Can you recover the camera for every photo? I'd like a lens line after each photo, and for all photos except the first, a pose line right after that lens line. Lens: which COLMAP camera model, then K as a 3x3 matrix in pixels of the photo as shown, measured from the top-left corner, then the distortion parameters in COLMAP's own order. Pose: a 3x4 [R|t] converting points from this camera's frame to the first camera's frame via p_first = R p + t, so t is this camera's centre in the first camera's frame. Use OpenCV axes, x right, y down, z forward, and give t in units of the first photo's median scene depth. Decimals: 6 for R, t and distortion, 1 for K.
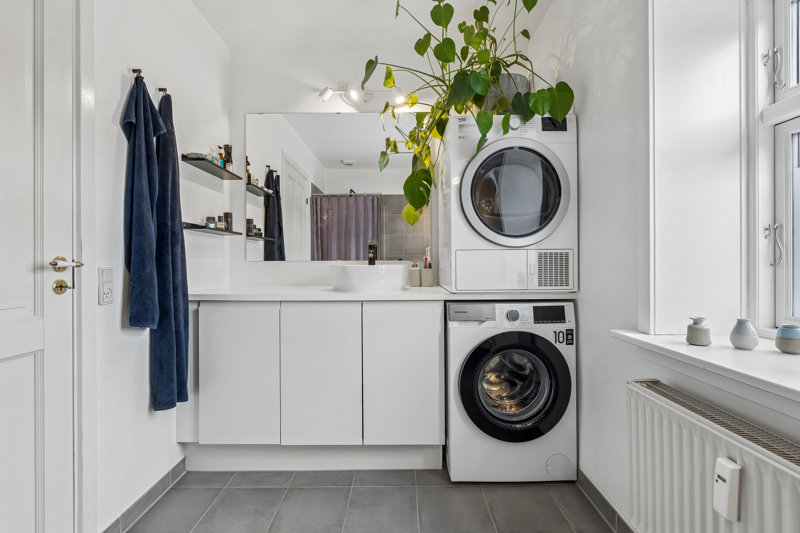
lens RADIAL K [[375.5, 0, 398.5], [0, 375.5, 257.2], [0, 0, 1]] dist [0.000708, 0.000154]
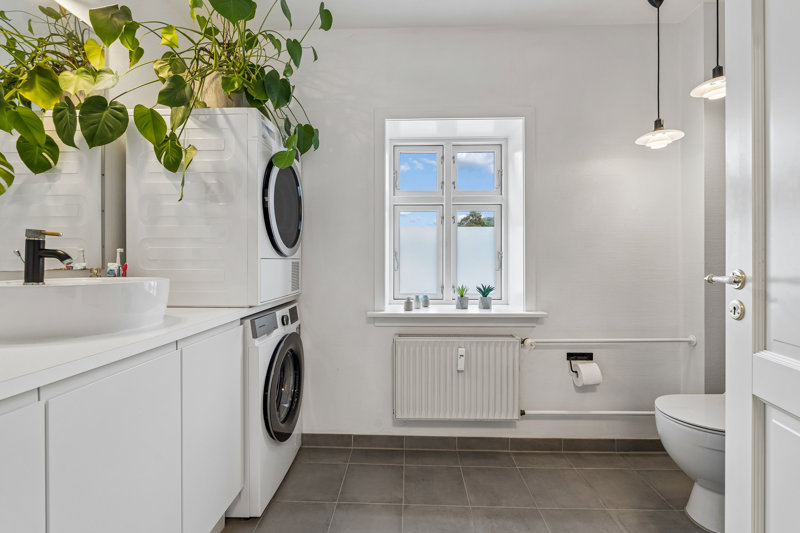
lens RADIAL K [[375.5, 0, 398.5], [0, 375.5, 257.2], [0, 0, 1]] dist [0.000708, 0.000154]
pose [[0.032321, 0.003238, 0.999472, -0.804791], [0.003015, 0.999990, -0.003338, -0.022639], [-0.999473, 0.003121, 0.032311, 0.672165]]
